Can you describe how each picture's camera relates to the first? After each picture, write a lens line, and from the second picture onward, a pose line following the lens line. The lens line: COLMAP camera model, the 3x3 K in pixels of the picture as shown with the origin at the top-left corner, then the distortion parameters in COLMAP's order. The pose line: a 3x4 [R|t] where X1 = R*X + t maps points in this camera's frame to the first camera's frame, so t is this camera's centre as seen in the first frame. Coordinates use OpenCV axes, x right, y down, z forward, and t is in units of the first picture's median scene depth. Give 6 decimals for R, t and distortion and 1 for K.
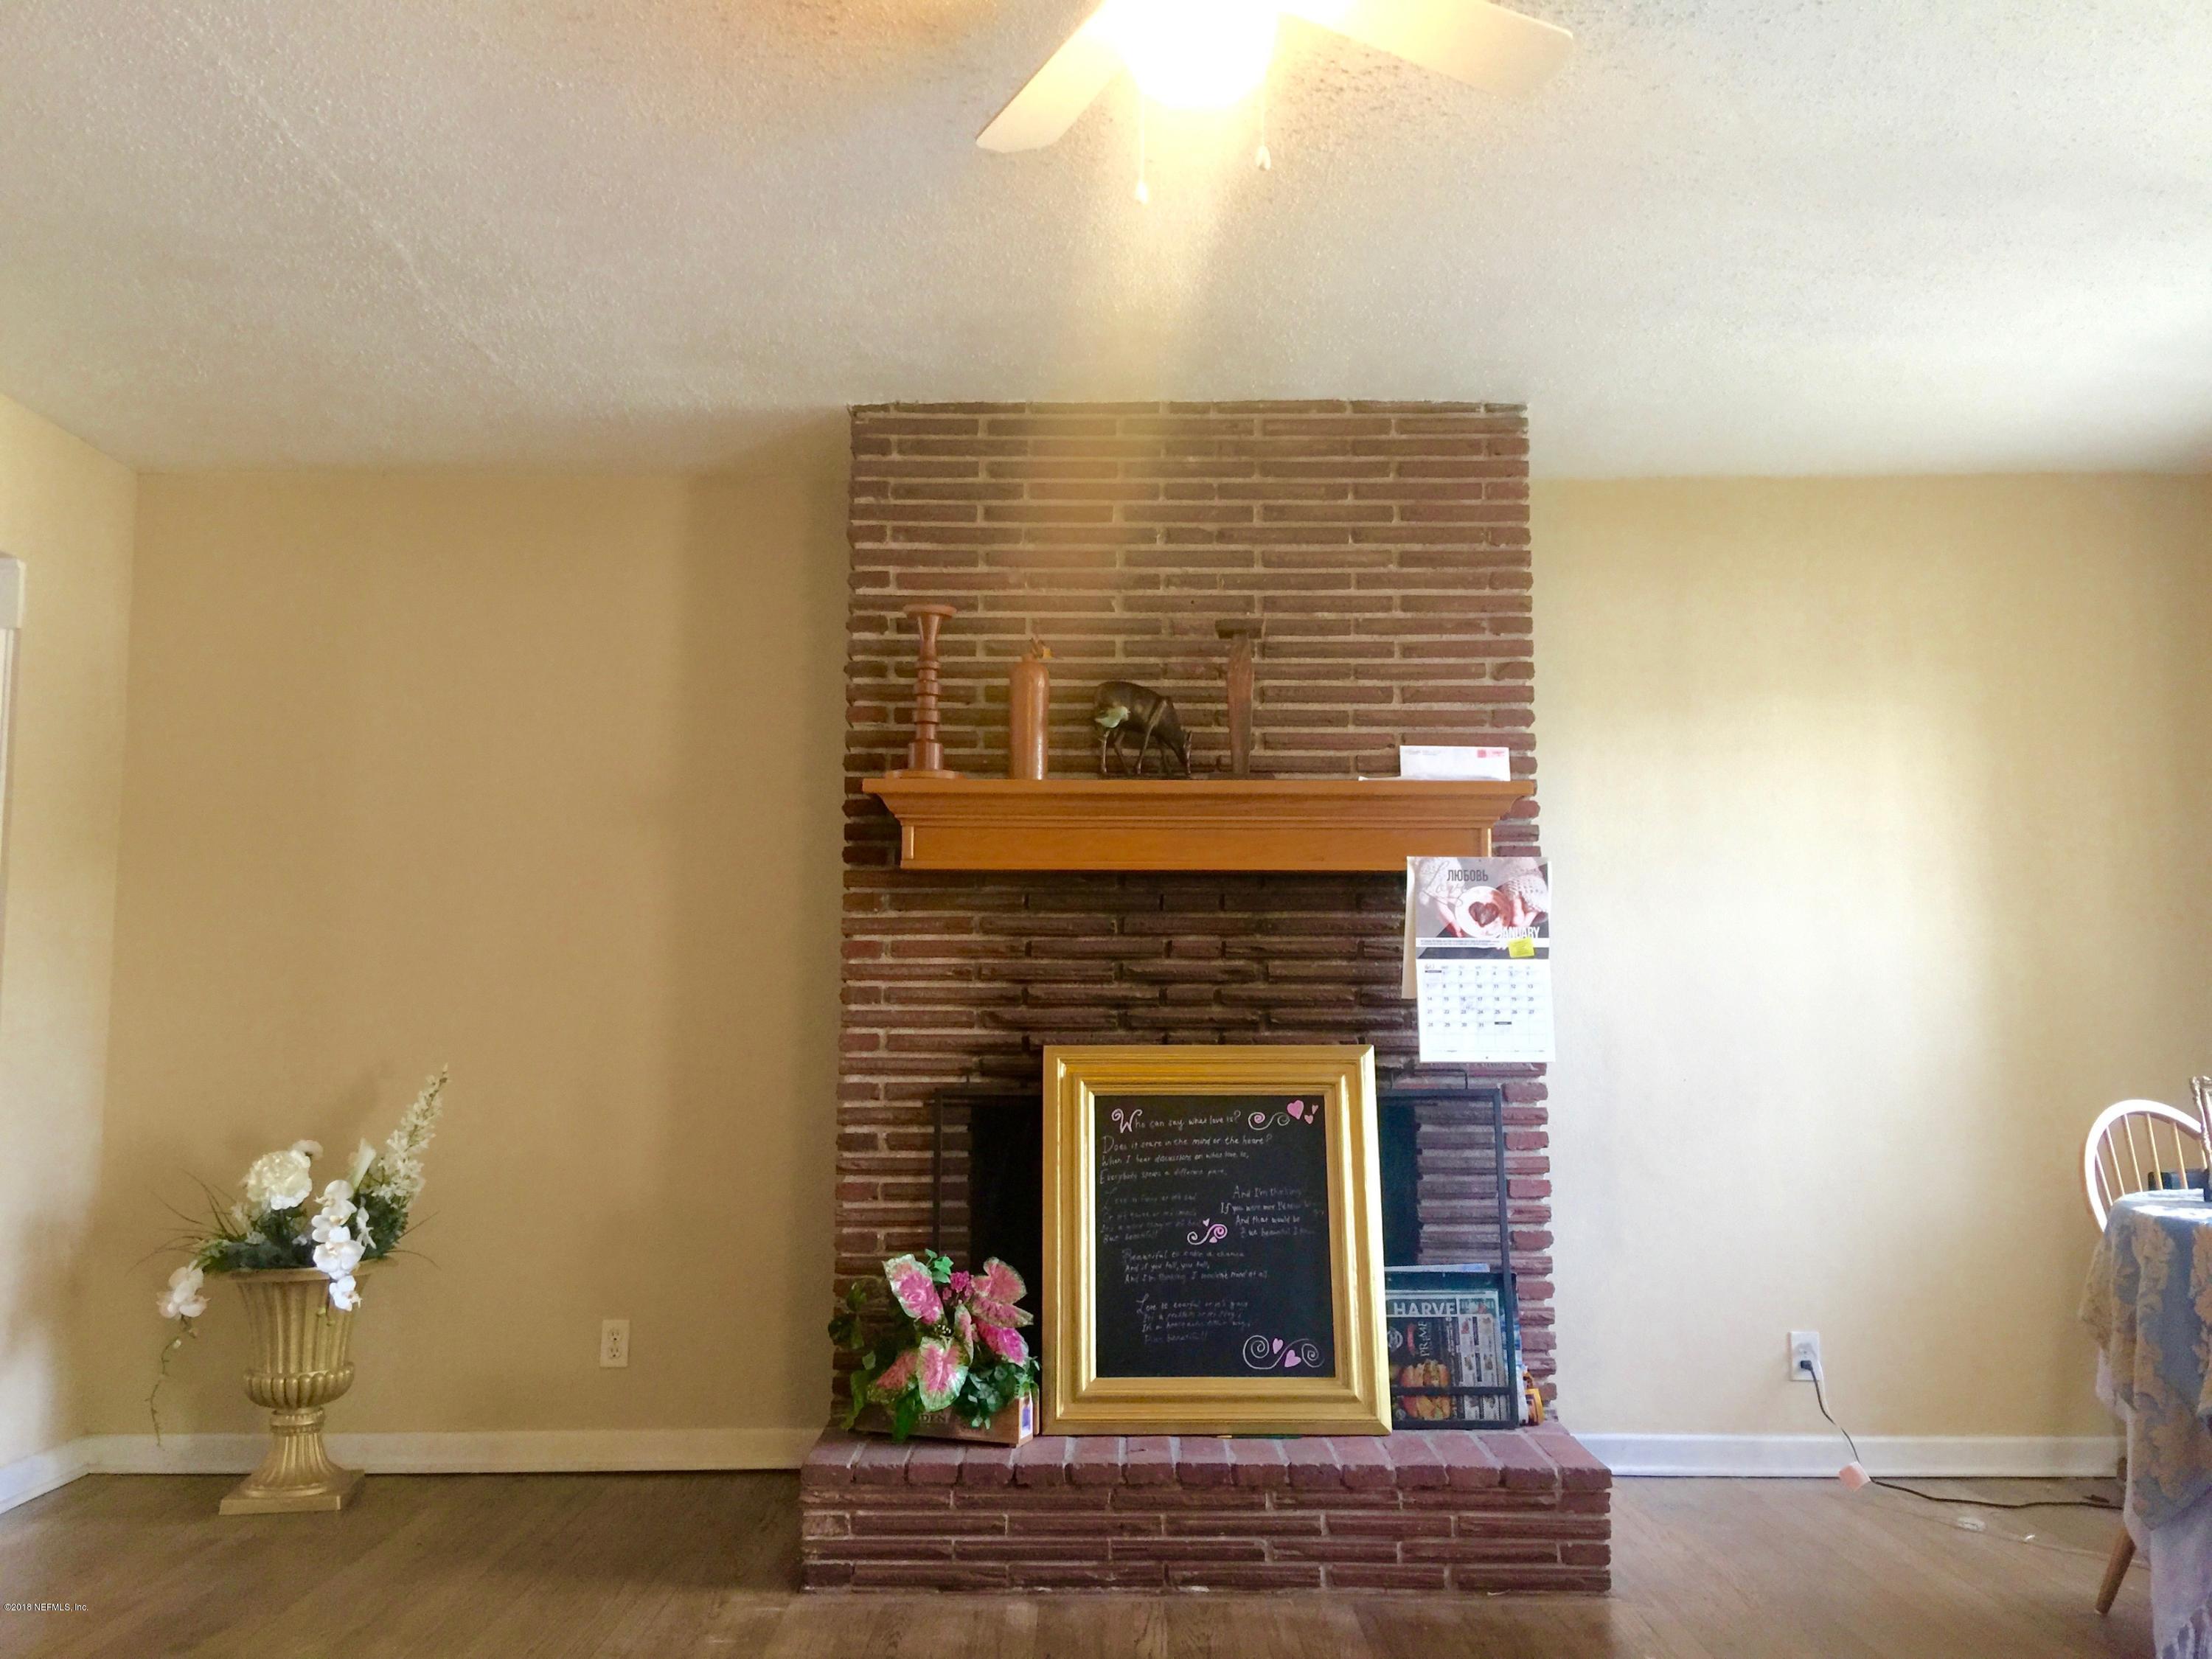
lens RADIAL K [[1837.6, 0, 1083.9], [0, 1837.6, 831.8], [0, 0, 1]] dist [0.074656, -0.123460]
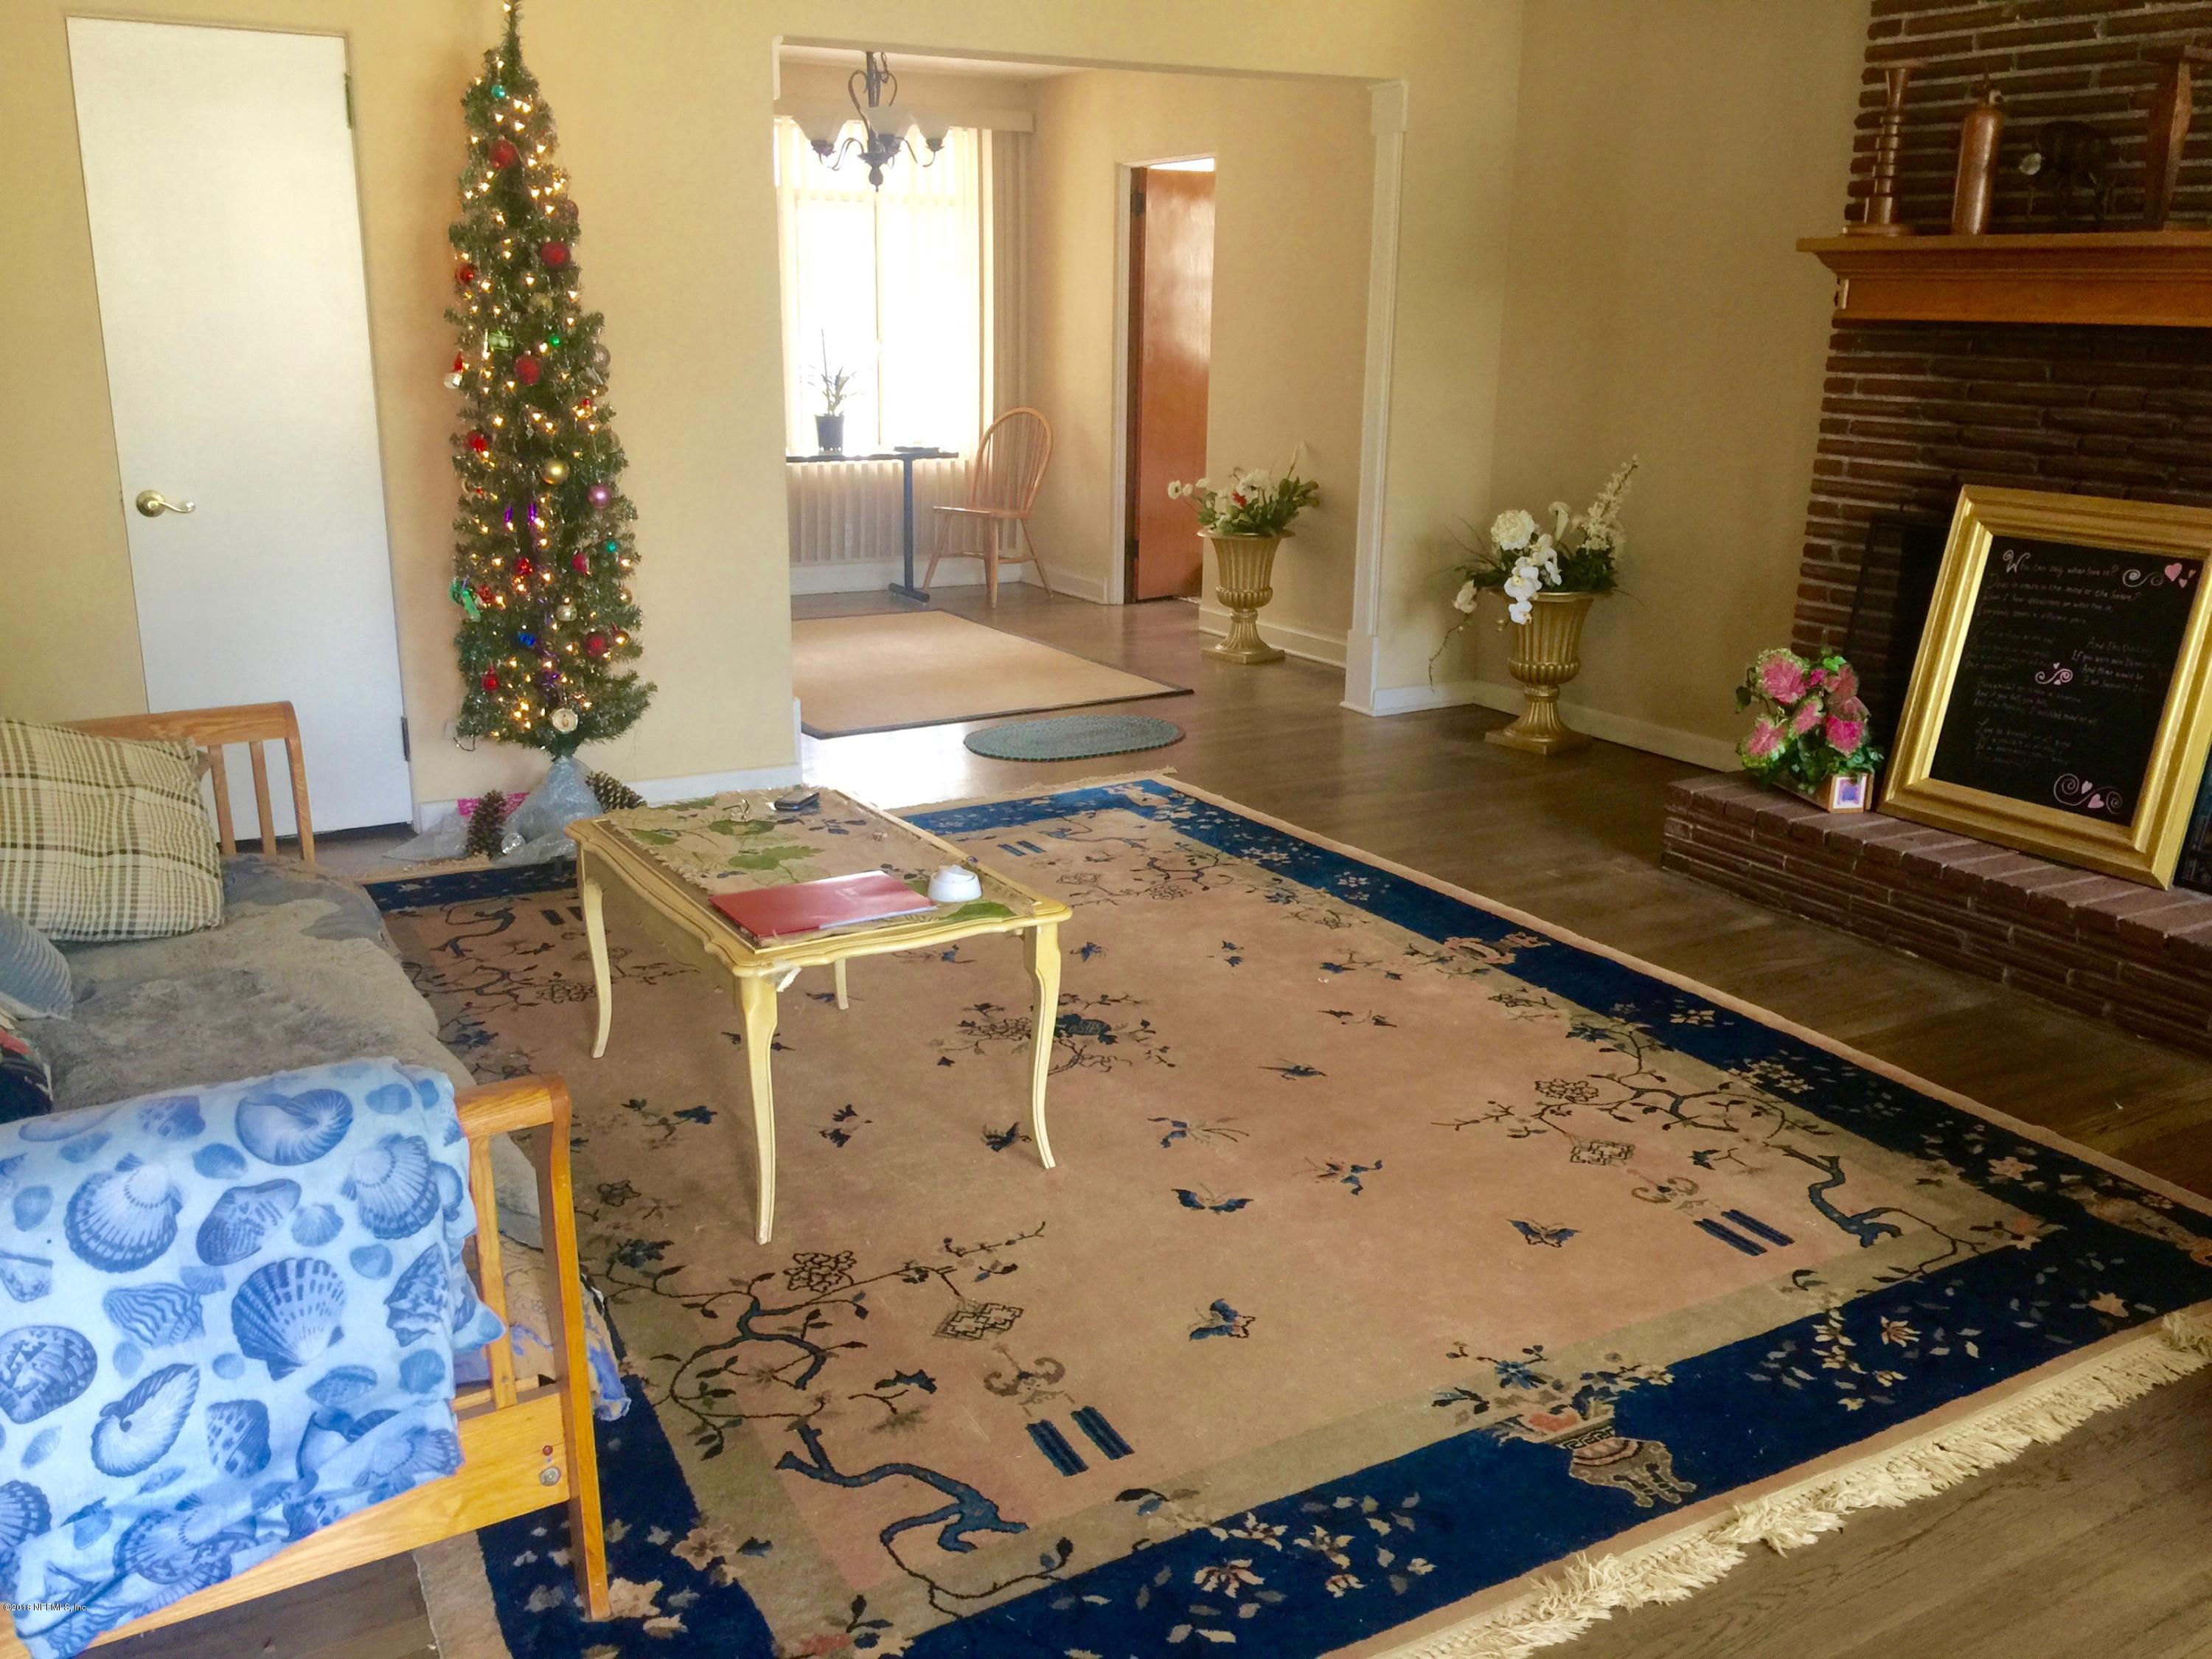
lens RADIAL K [[1837.6, 0, 1083.9], [0, 1837.6, 831.8], [0, 0, 1]] dist [0.074656, -0.123460]
pose [[0.487389, 0.245308, -0.838019, 0.694195], [0.085160, 0.941798, 0.325215, -0.091393], [0.869022, -0.229872, 0.438132, 0.020509]]
